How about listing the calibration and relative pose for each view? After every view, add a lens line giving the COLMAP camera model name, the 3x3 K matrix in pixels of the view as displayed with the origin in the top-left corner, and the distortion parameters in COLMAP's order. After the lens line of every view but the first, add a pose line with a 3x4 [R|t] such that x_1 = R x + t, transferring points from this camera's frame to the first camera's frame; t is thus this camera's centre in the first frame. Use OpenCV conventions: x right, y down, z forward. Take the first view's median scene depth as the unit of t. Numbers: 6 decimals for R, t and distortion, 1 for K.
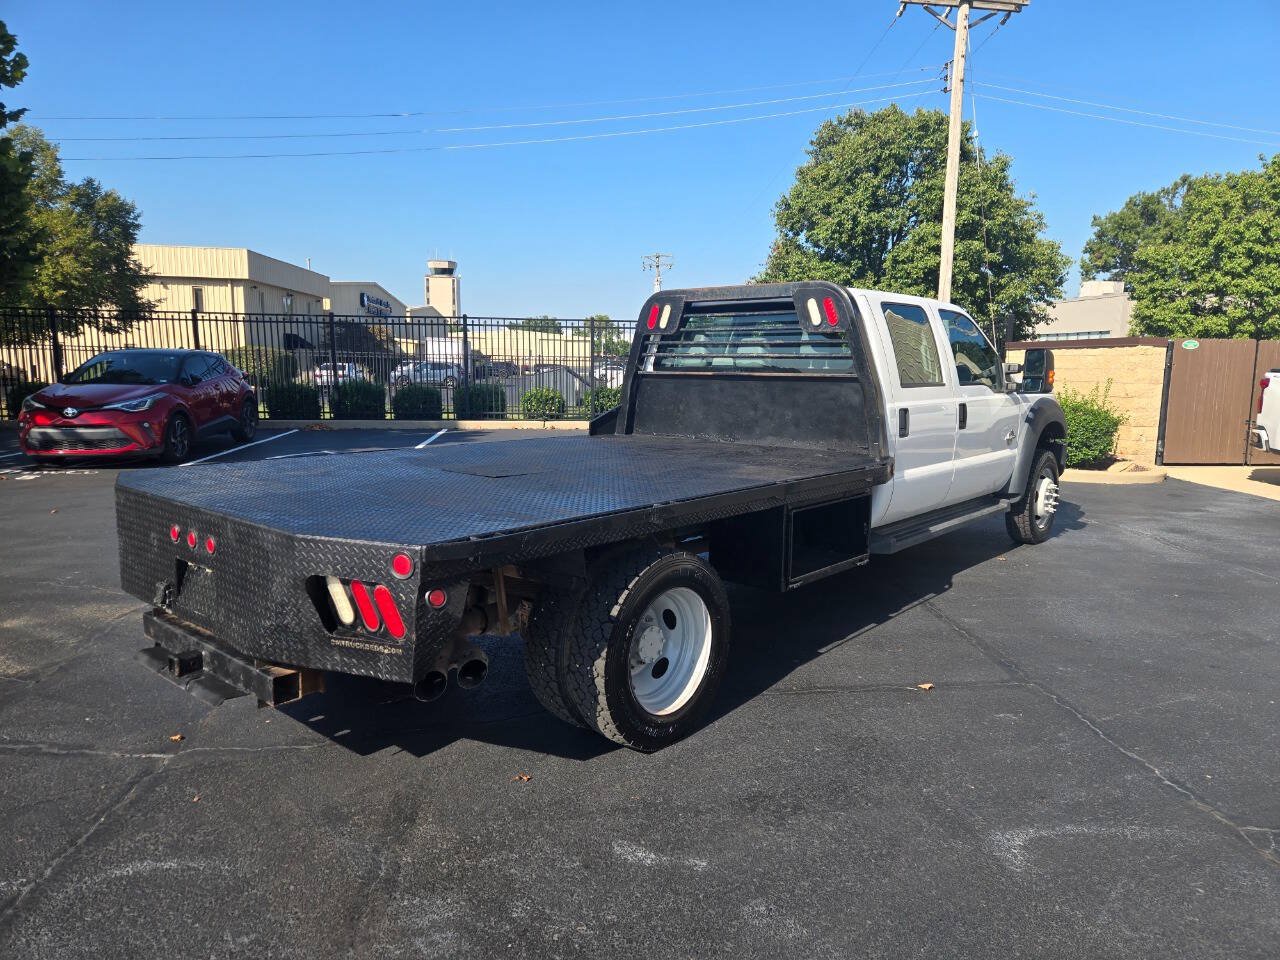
lens RADIAL K [[875.3, 0, 640.0], [0, 875.3, 480.0], [0, 0, 1]] dist [0.105077, -0.087564]
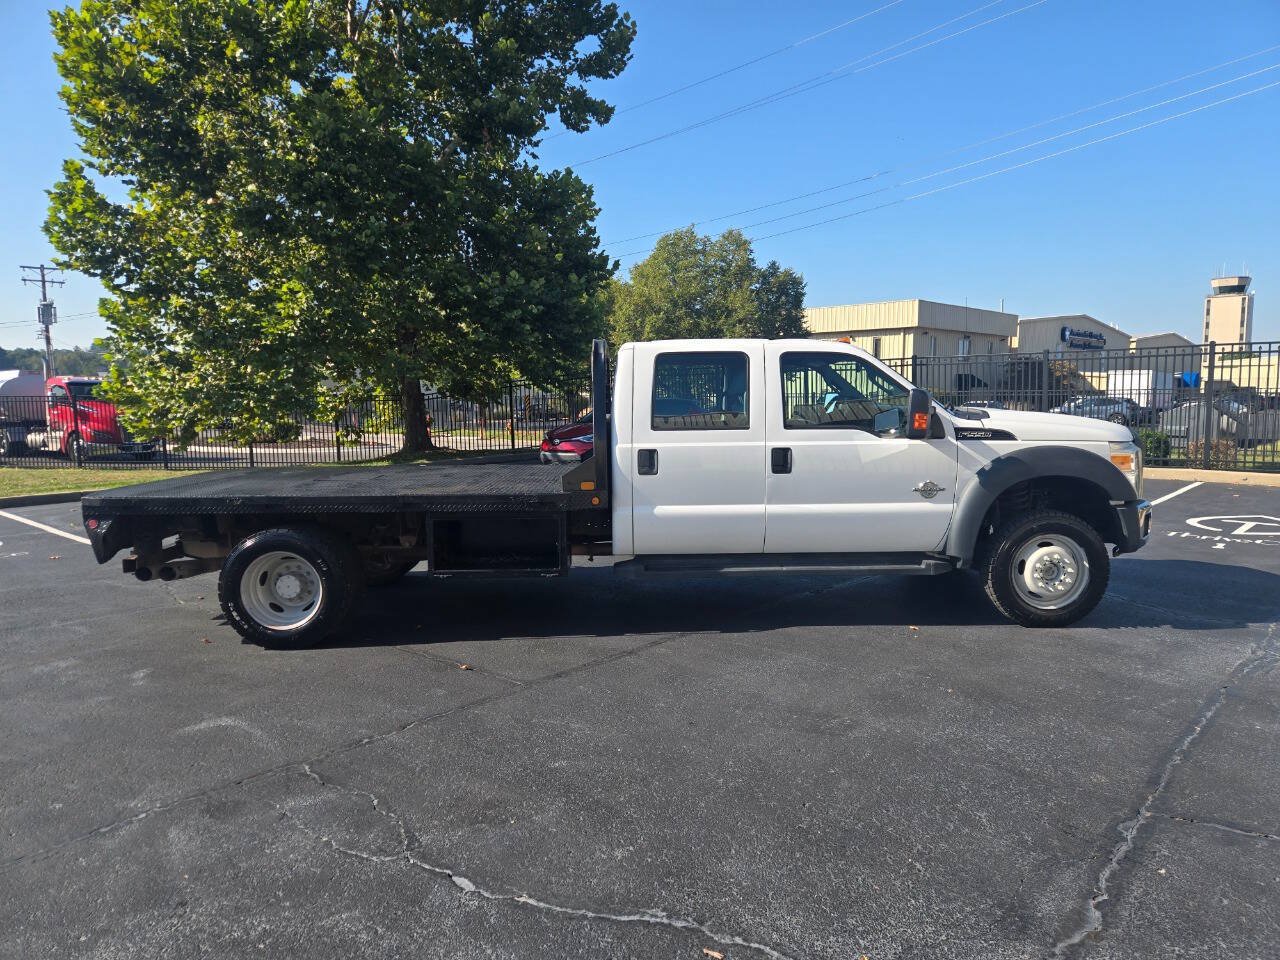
lens RADIAL K [[875.3, 0, 640.0], [0, 875.3, 480.0], [0, 0, 1]] dist [0.105077, -0.087564]
pose [[0.661819, 0.056476, -0.747533, 0.158035], [-0.087462, 0.996165, -0.002173, -0.005562], [0.744544, 0.066819, 0.664221, 0.038394]]
